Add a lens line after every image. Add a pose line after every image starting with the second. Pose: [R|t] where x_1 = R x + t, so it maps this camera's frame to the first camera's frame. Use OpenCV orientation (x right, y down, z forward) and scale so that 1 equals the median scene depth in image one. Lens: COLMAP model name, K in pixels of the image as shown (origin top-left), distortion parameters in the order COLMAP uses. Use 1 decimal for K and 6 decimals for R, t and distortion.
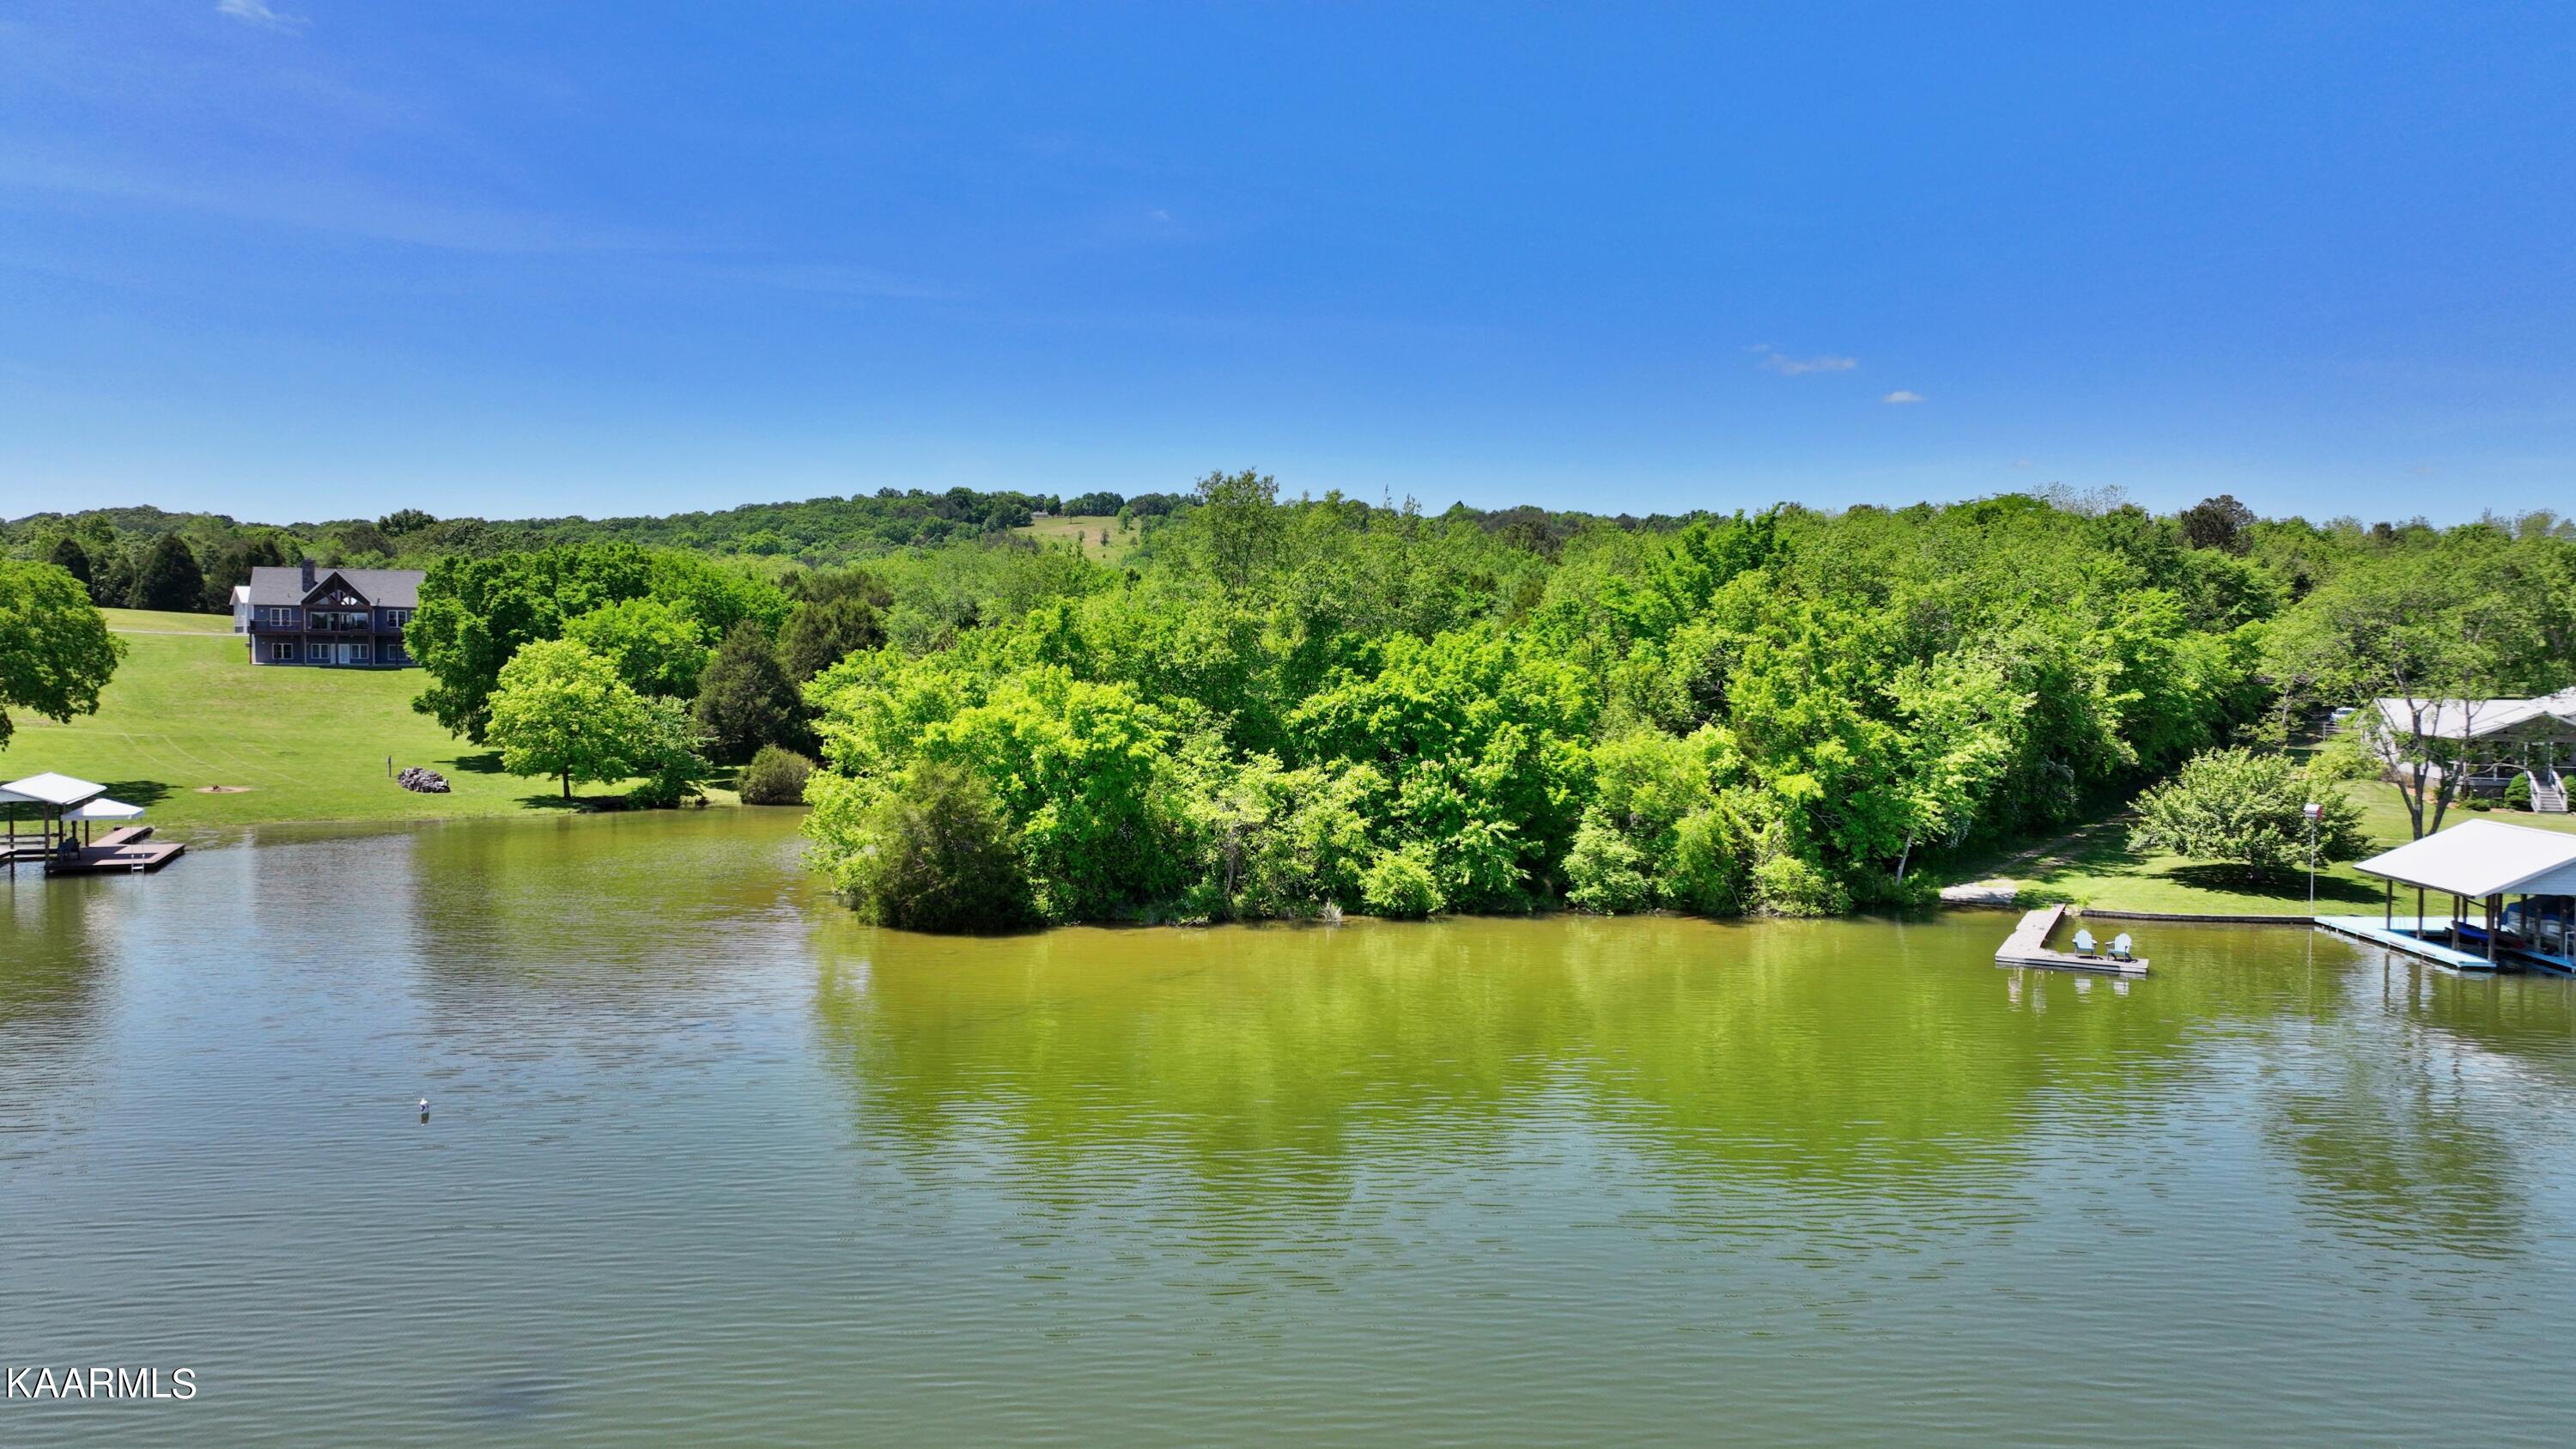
lens RADIAL K [[1824.9, 0, 1277.6], [0, 1824.9, 715.4], [0, 0, 1]] dist [-0.005577, 0.025340]
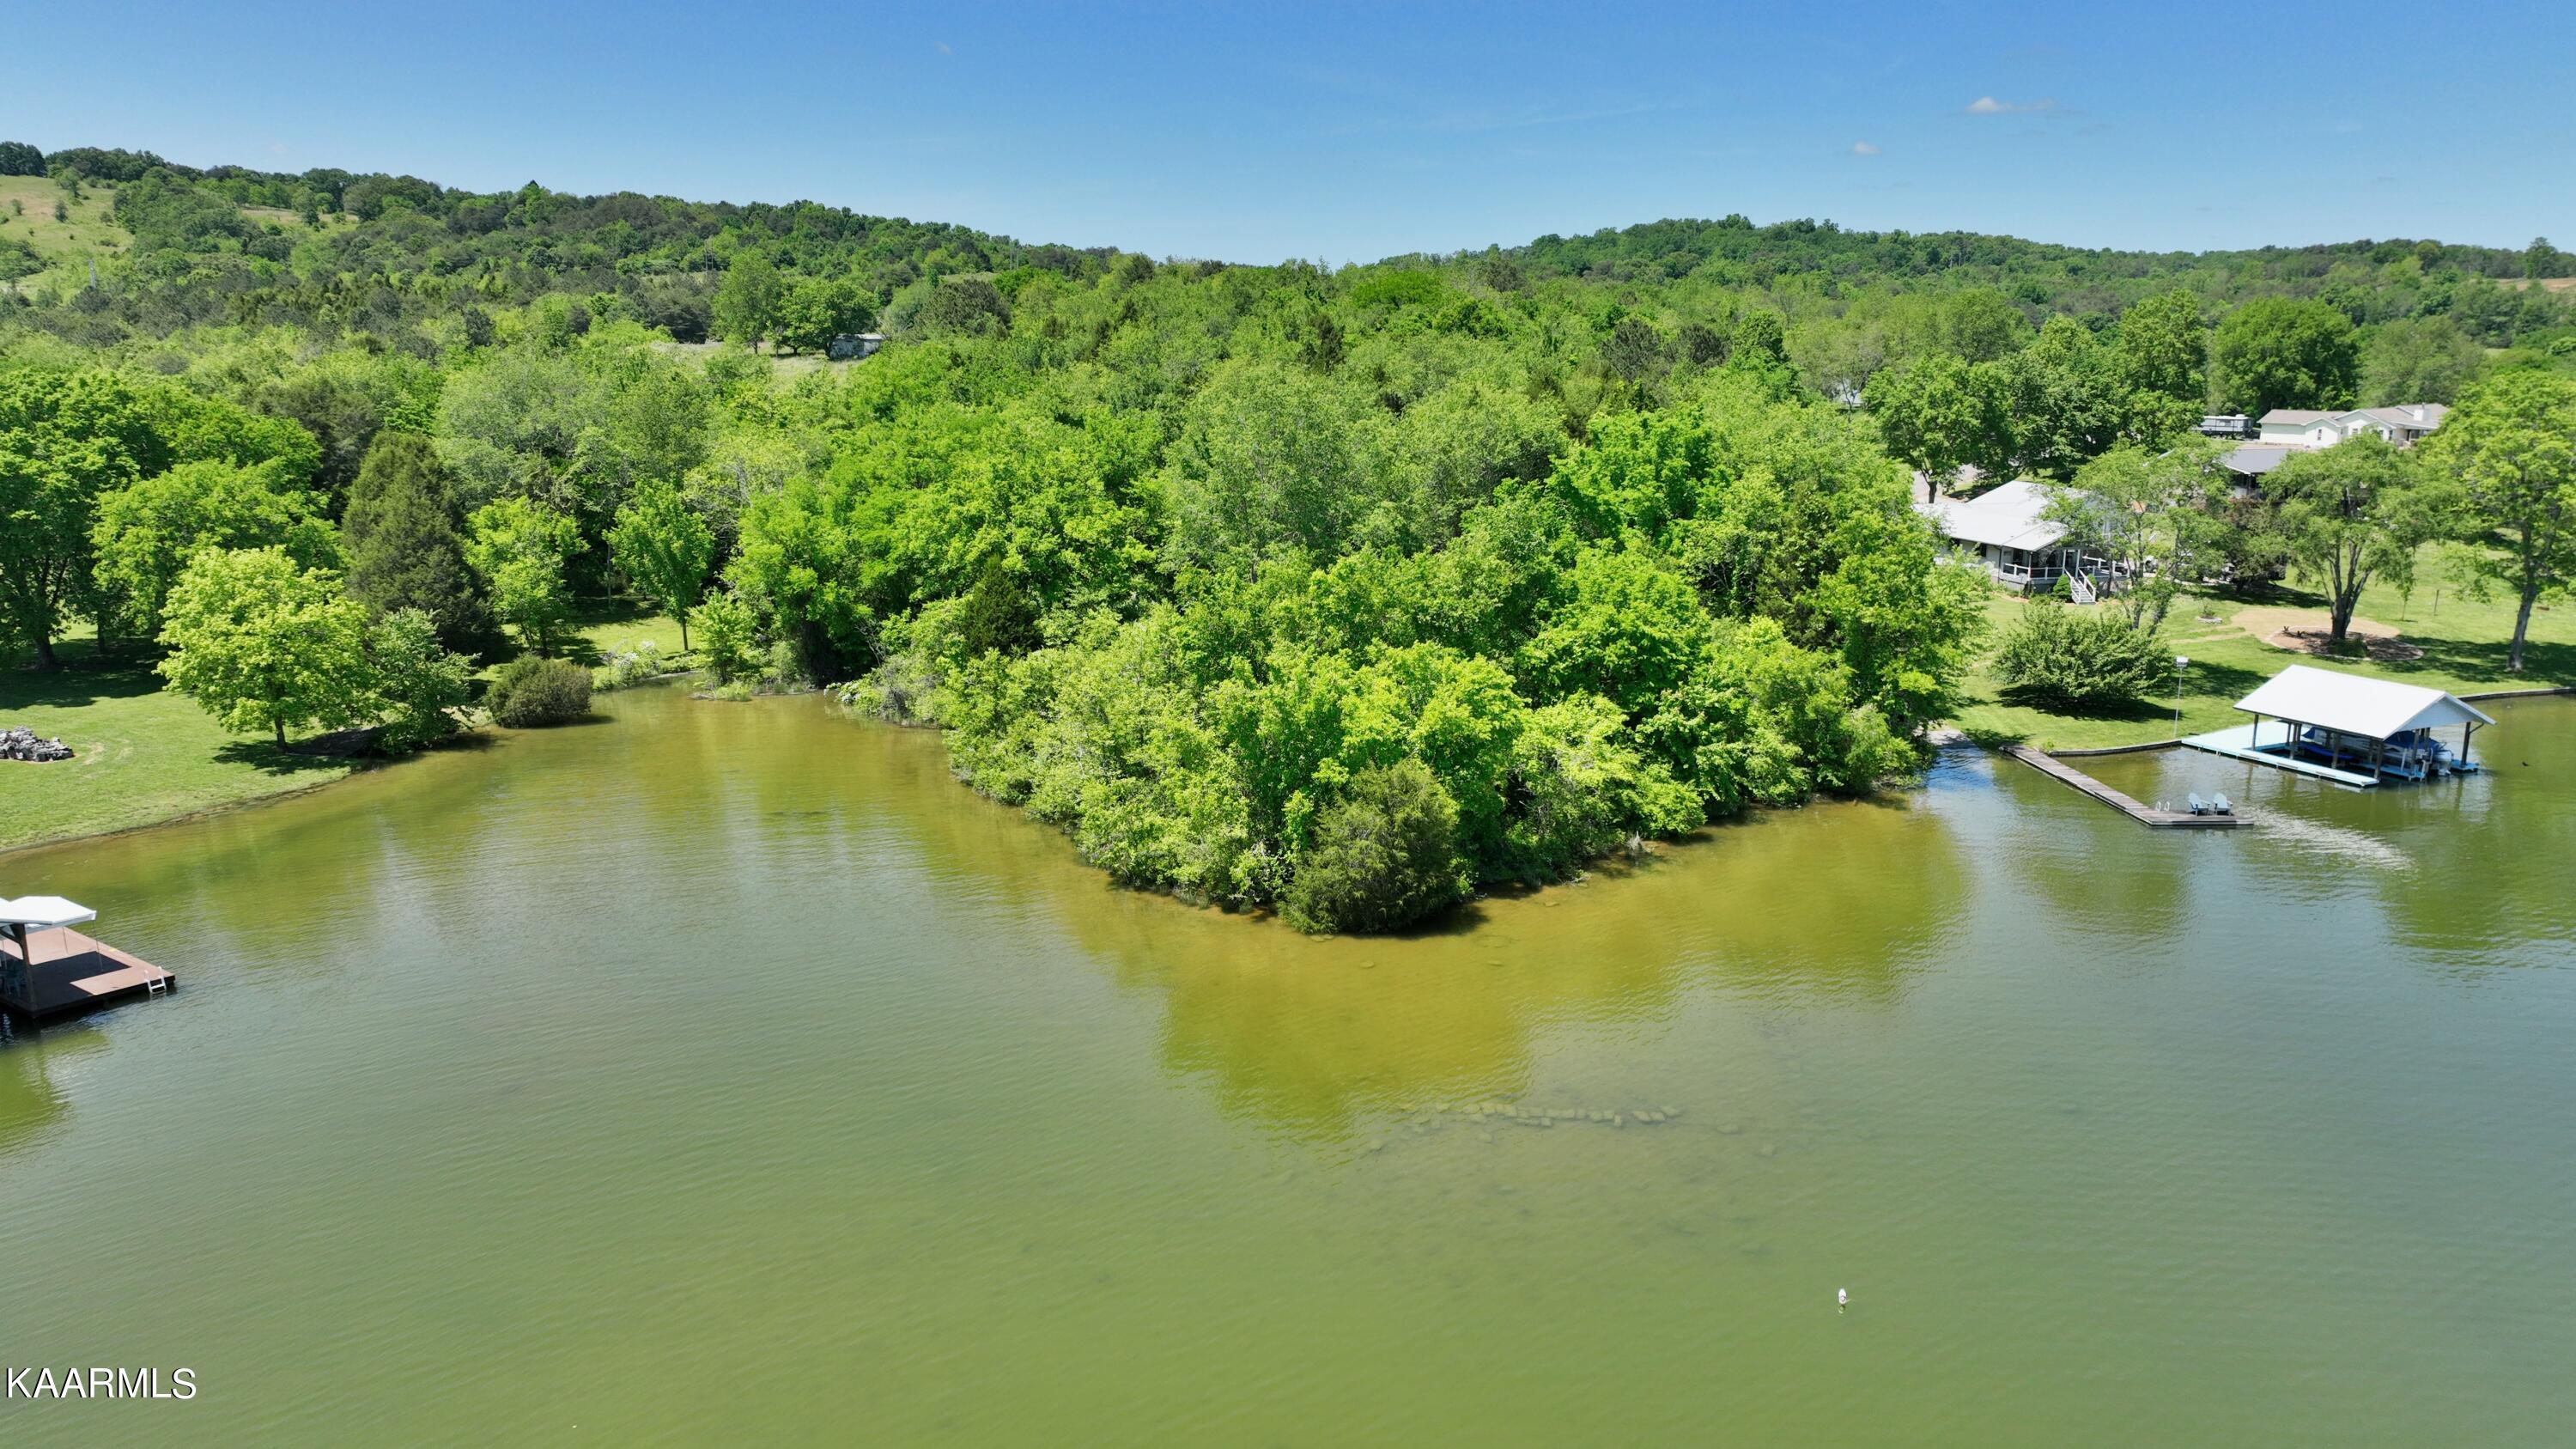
lens RADIAL K [[1824.9, 0, 1287.9], [0, 1824.9, 728.1], [0, 0, 1]] dist [-0.005577, 0.025340]
pose [[0.857080, -0.117019, 0.501718, -0.655740], [0.023022, 0.981589, 0.189615, -0.163479], [-0.514669, -0.150964, 0.843994, 0.189900]]
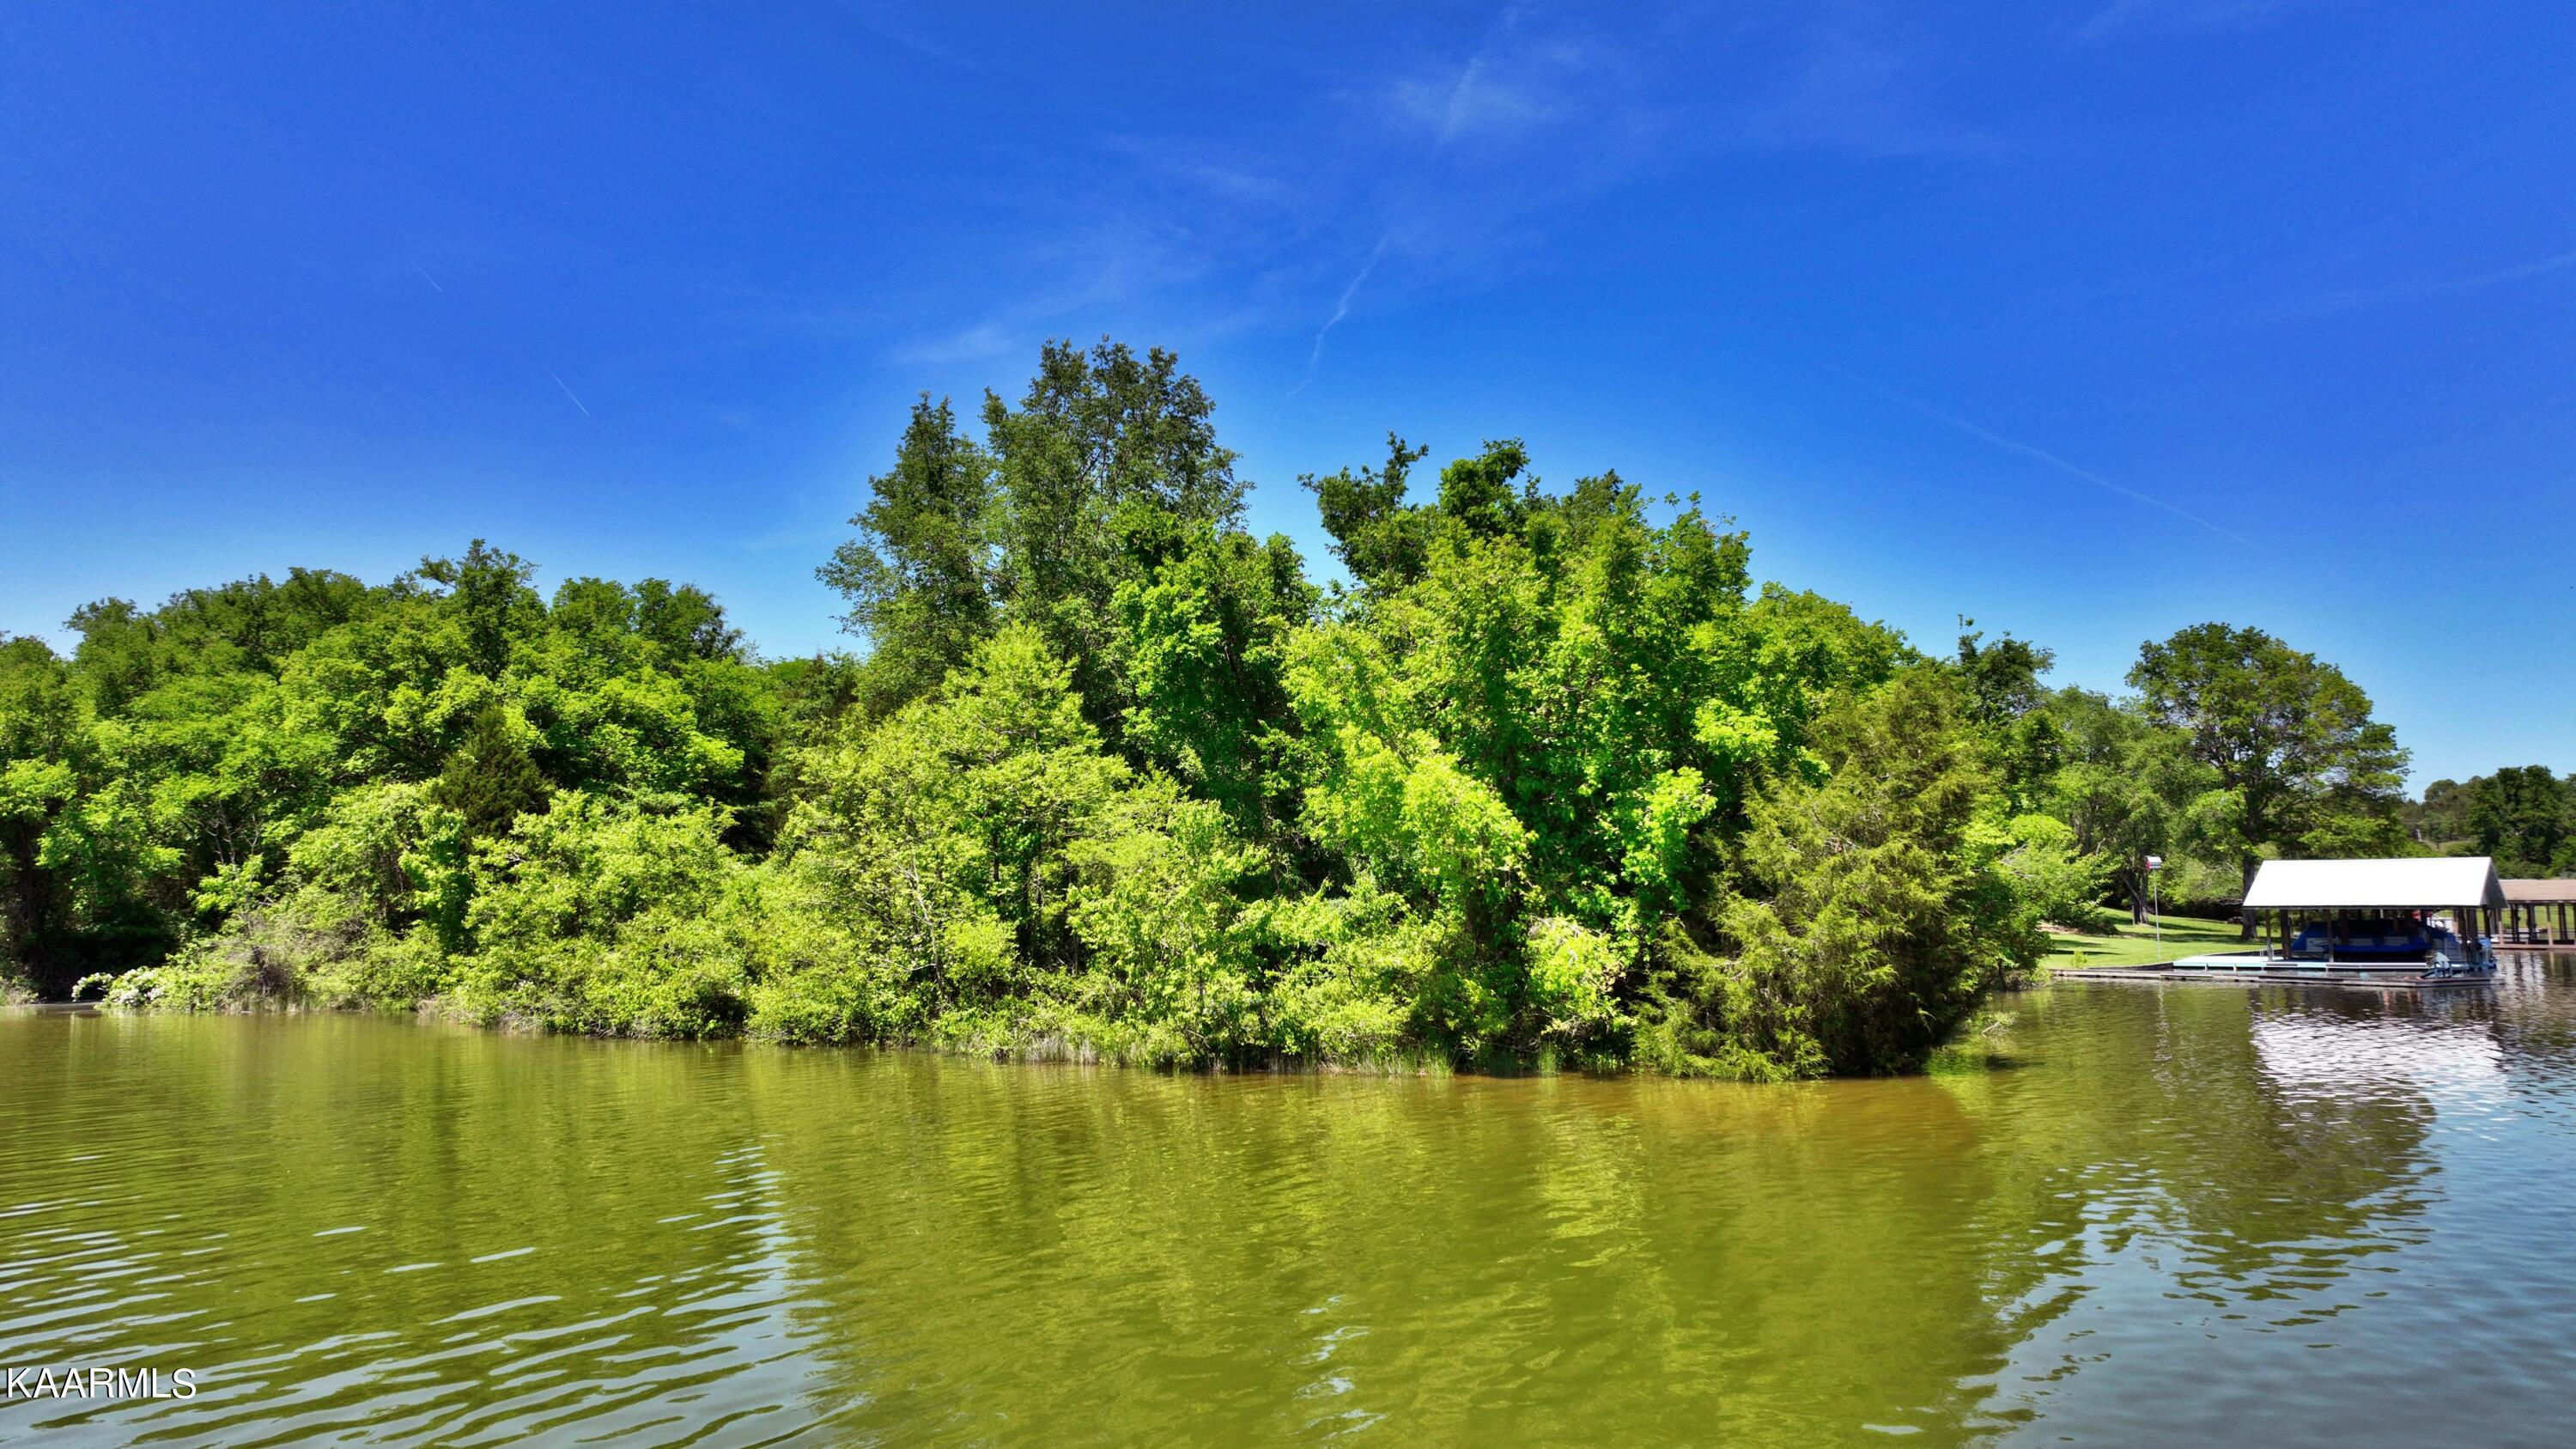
lens RADIAL K [[1824.9, 0, 1297.6], [0, 1824.9, 729.9], [0, 0, 1]] dist [-0.005577, 0.025340]
pose [[0.558831, 0.065721, 0.826673, -0.578894], [0.040018, 0.993556, -0.106040, 0.067798], [-0.828315, 0.092340, 0.552600, 0.789219]]
